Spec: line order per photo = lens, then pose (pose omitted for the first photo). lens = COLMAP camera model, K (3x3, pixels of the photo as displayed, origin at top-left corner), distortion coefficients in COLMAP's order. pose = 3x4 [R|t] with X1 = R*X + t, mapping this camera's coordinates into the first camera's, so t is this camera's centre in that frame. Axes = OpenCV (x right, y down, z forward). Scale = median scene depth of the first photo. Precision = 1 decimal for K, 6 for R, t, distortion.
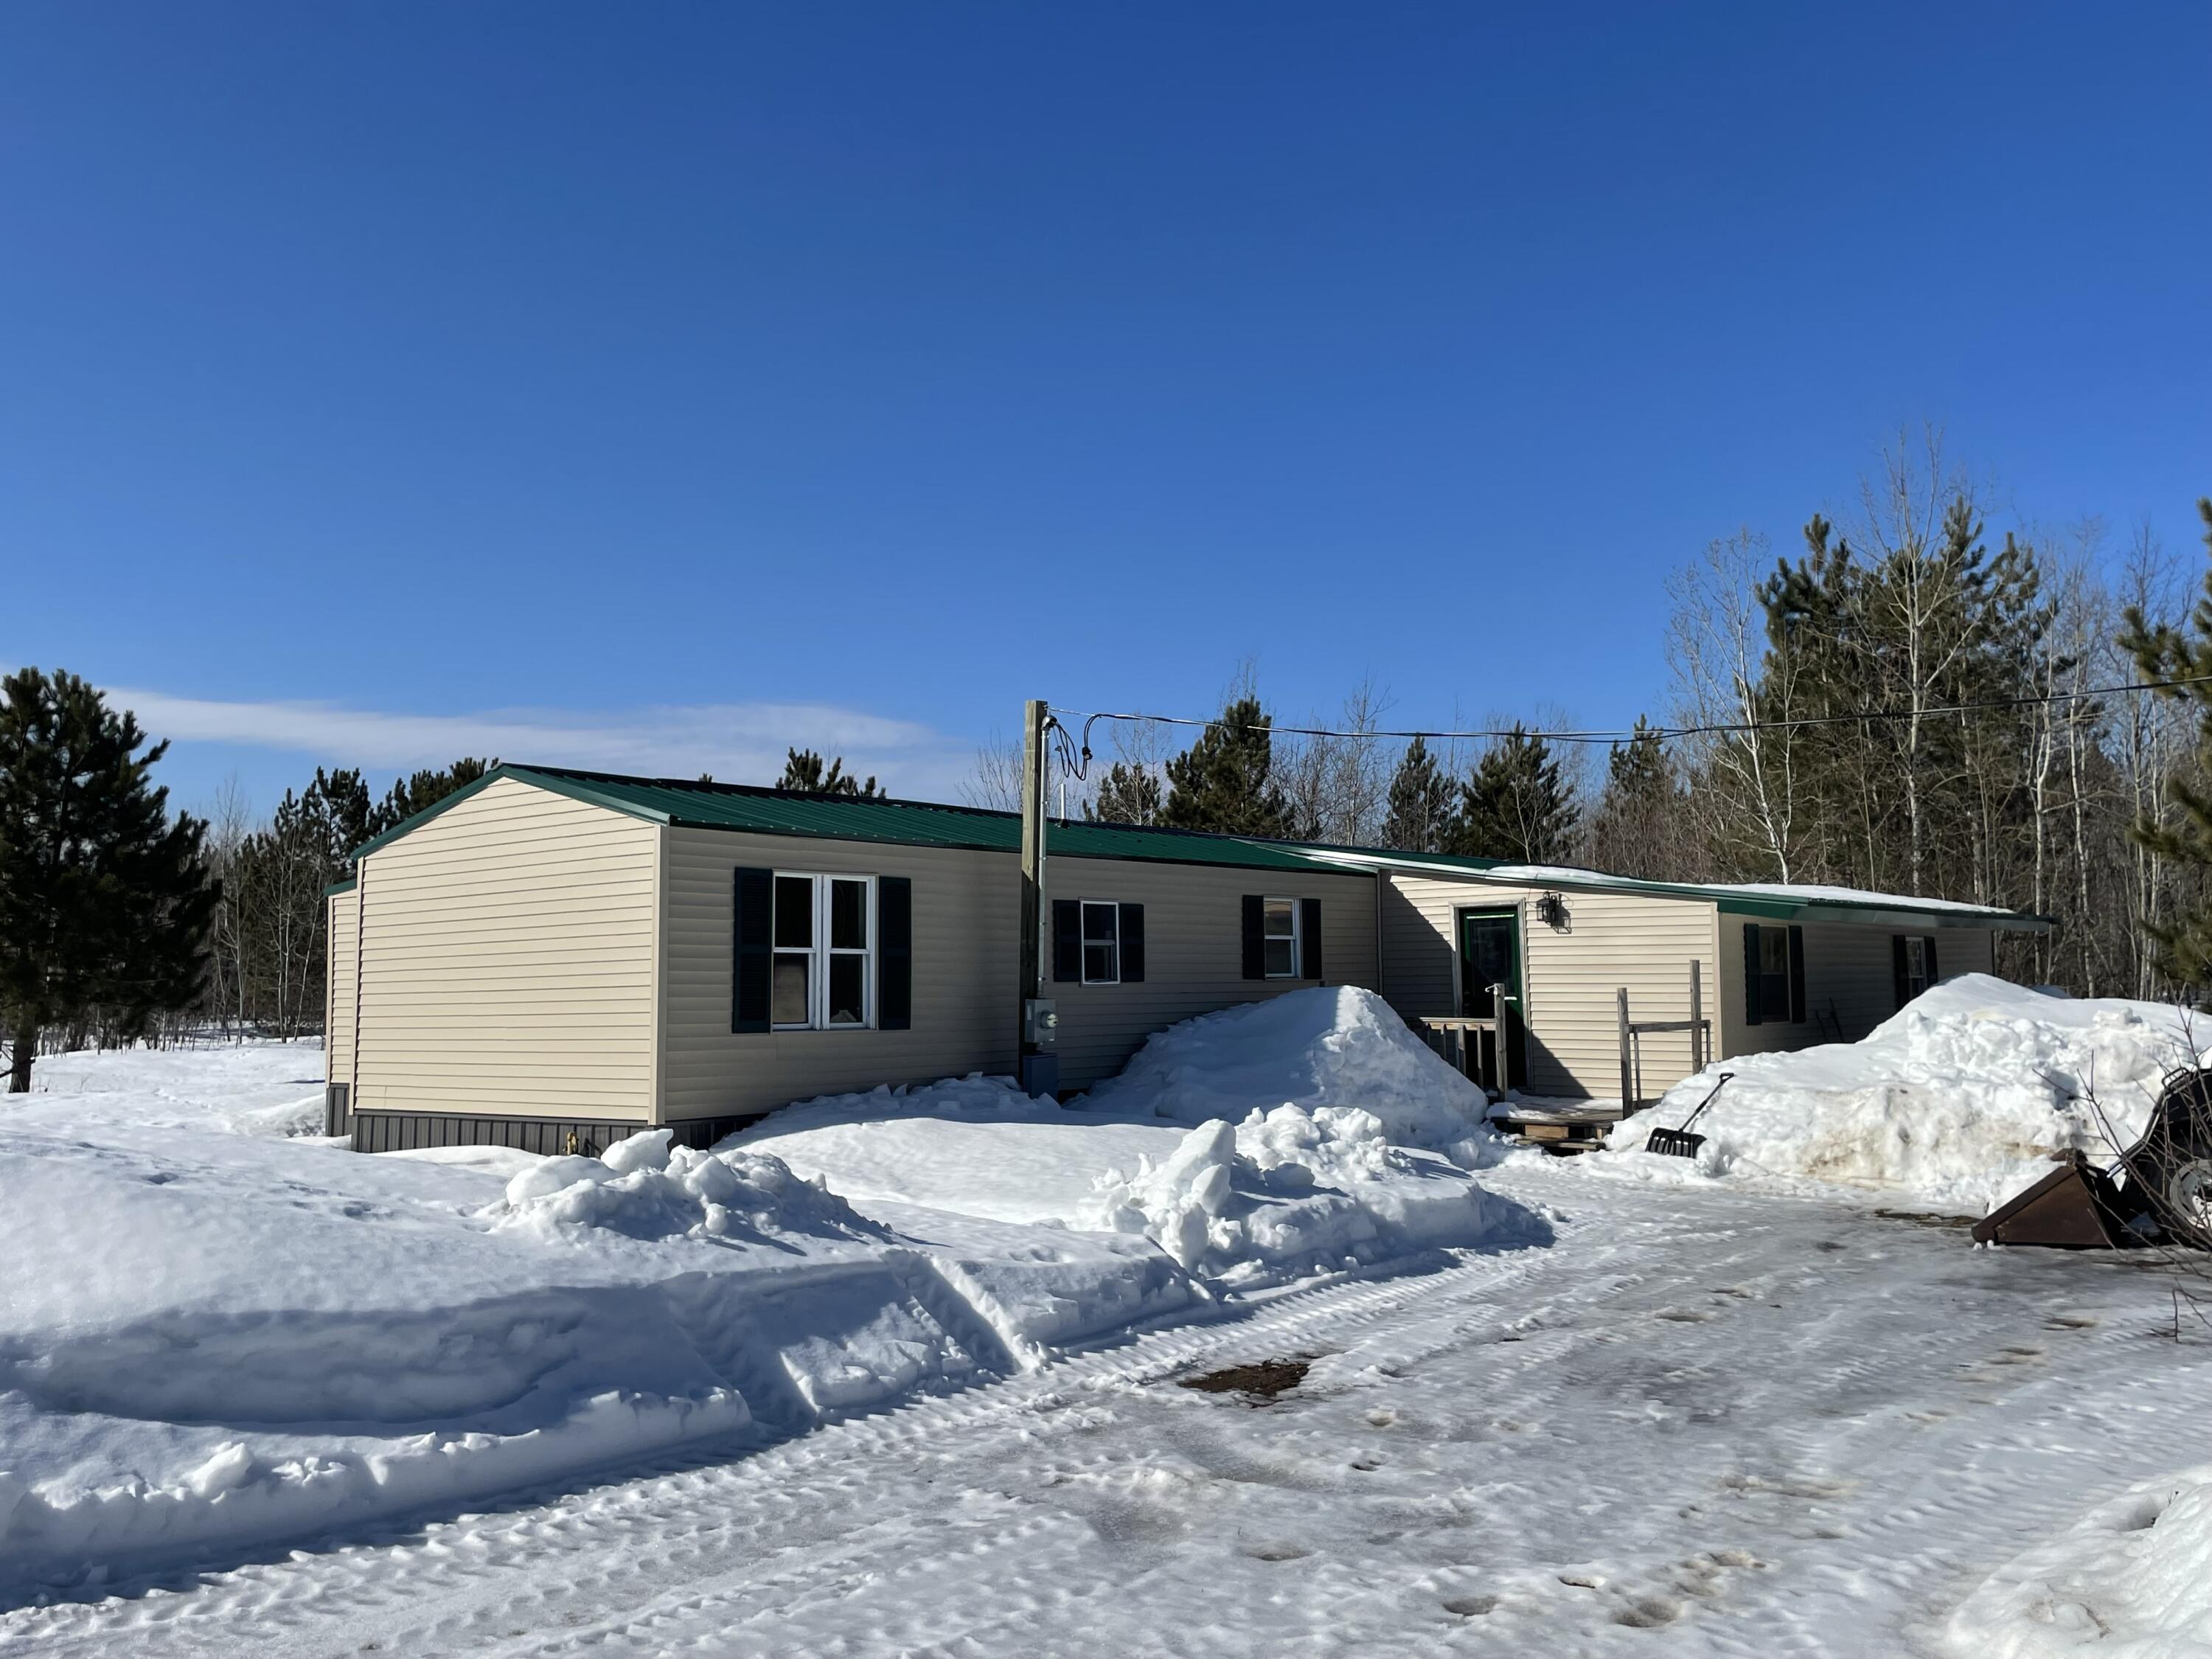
lens RADIAL K [[1864.3, 0, 1104.4], [0, 1864.3, 830.7], [0, 0, 1]] dist [0.048481, -0.017585]
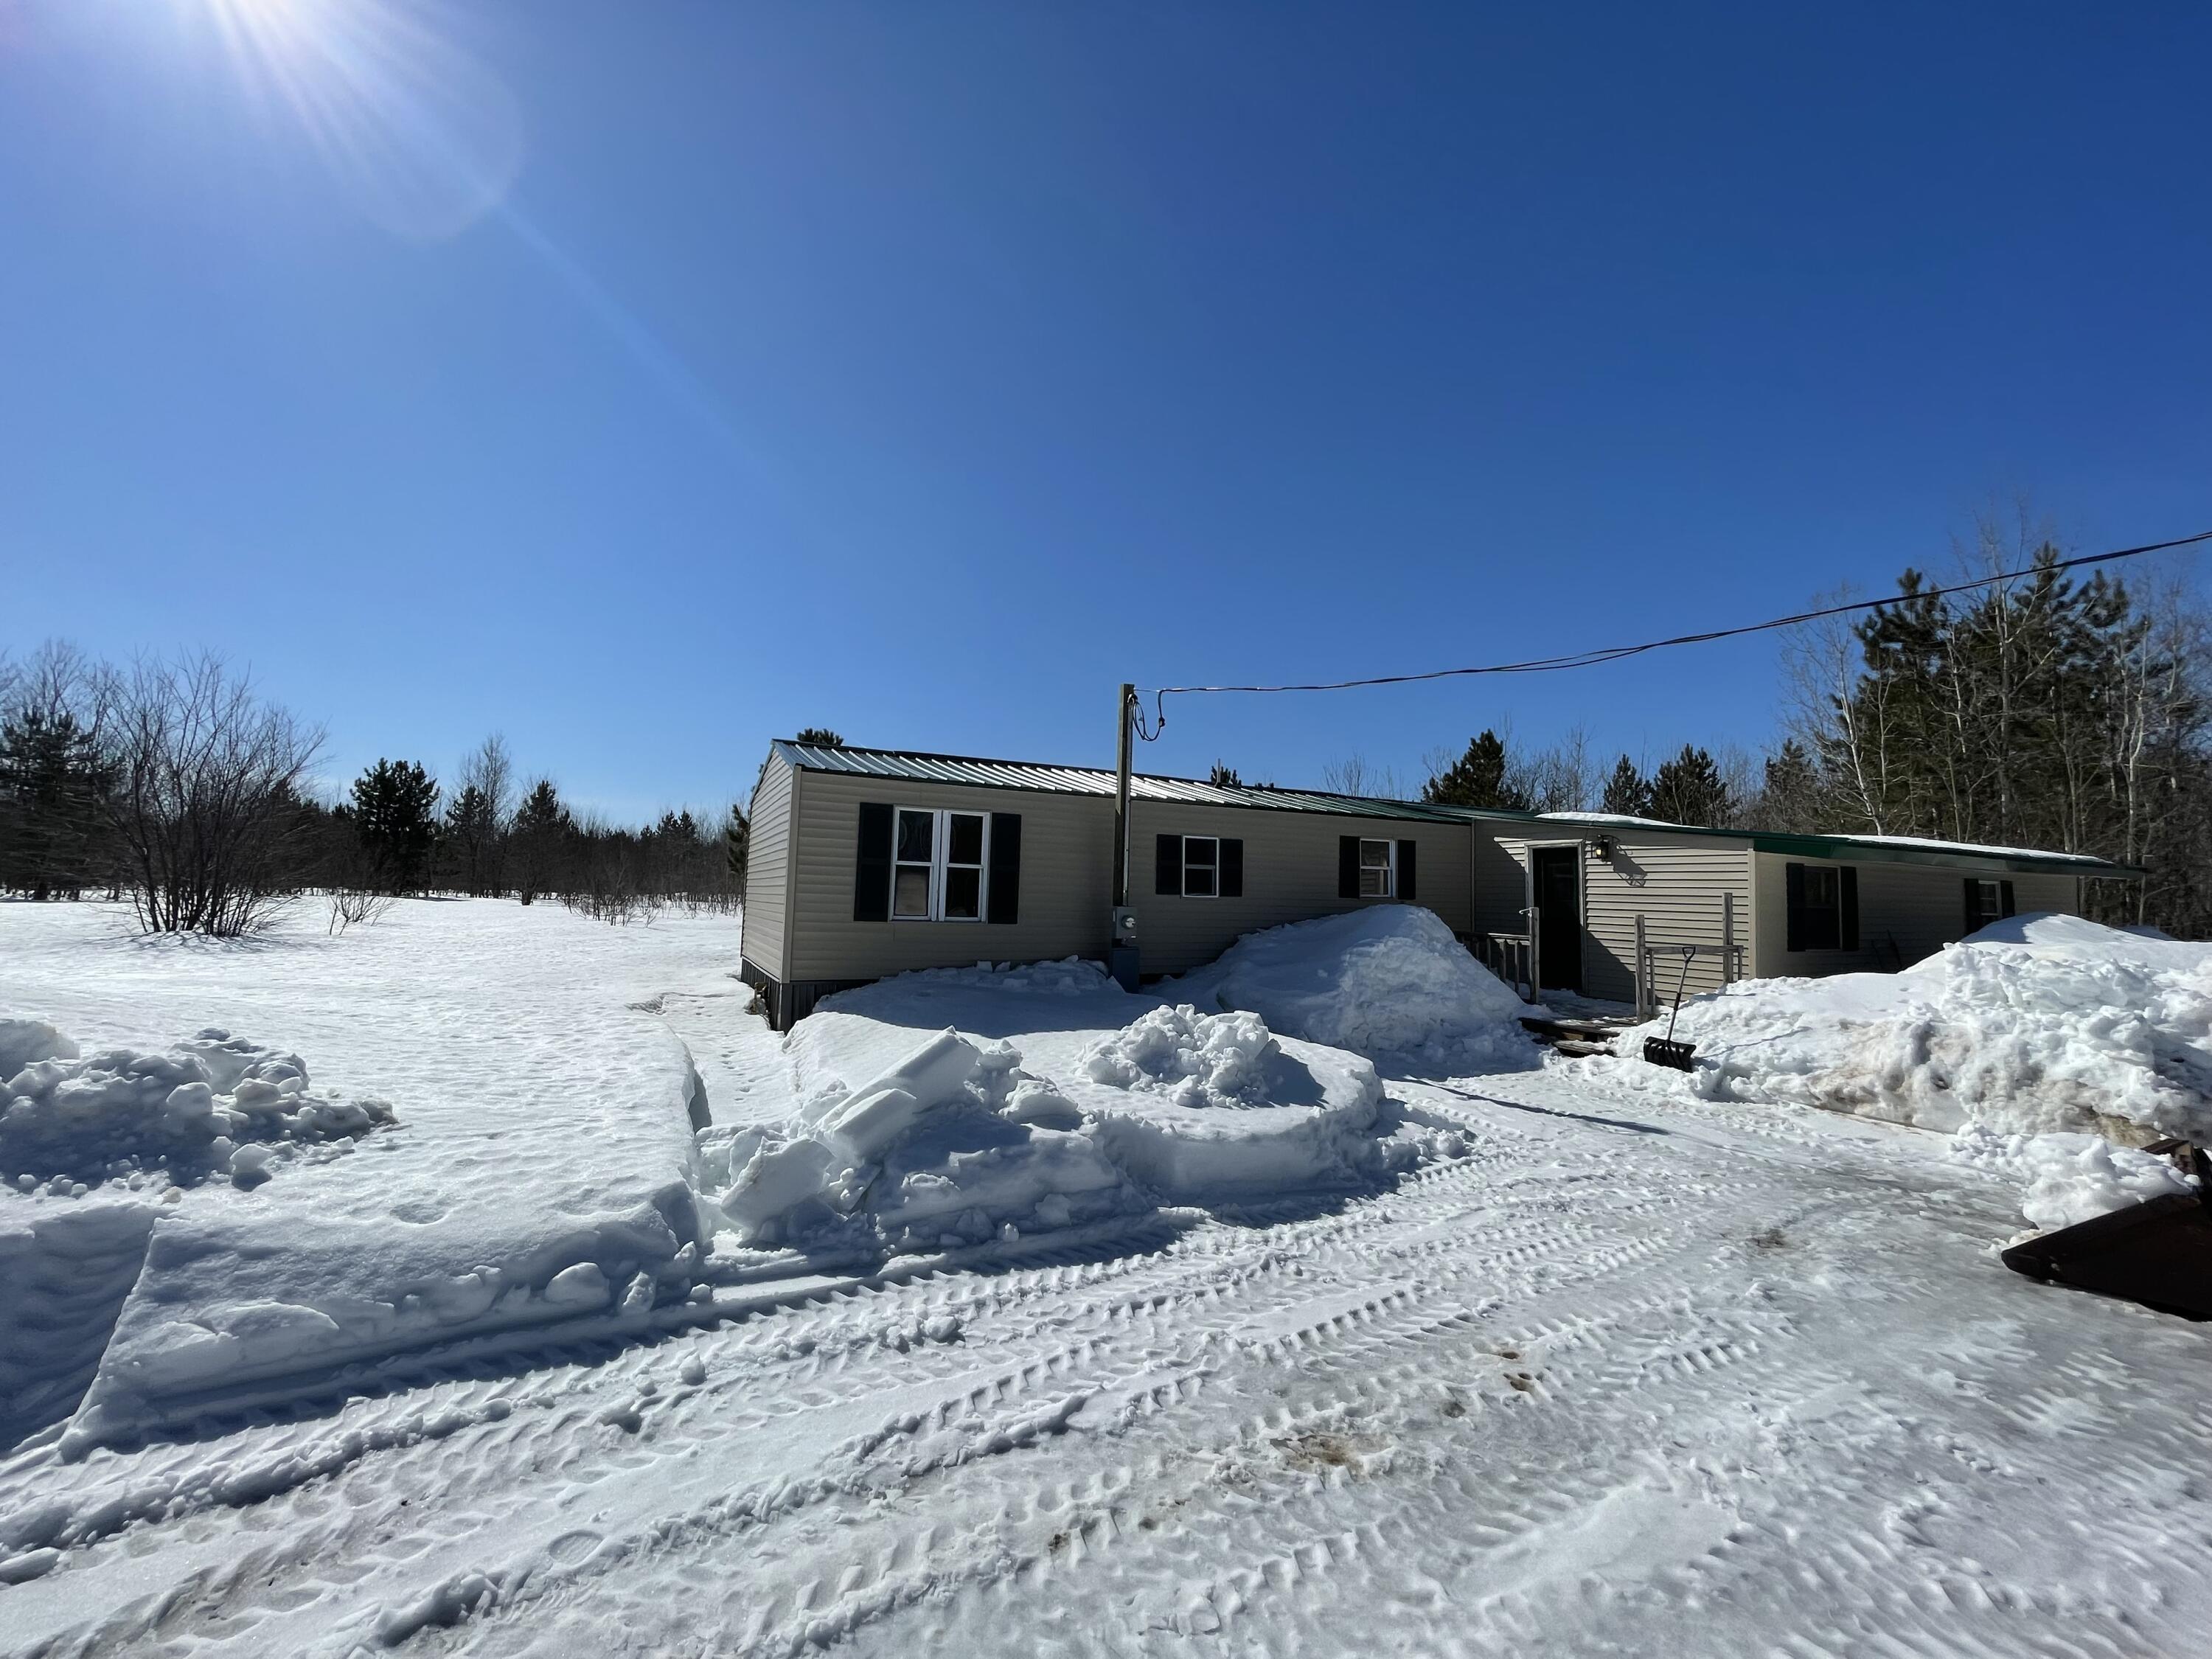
lens RADIAL K [[890.7, 0, 1107.9], [0, 890.7, 819.7], [0, 0, 1]] dist [-0.000039, -0.000534]
pose [[0.922911, -0.000455, -0.385014, 0.173028], [-0.000682, 0.999996, -0.002817, 0.025844], [0.385013, 0.002862, 0.922907, 0.346672]]
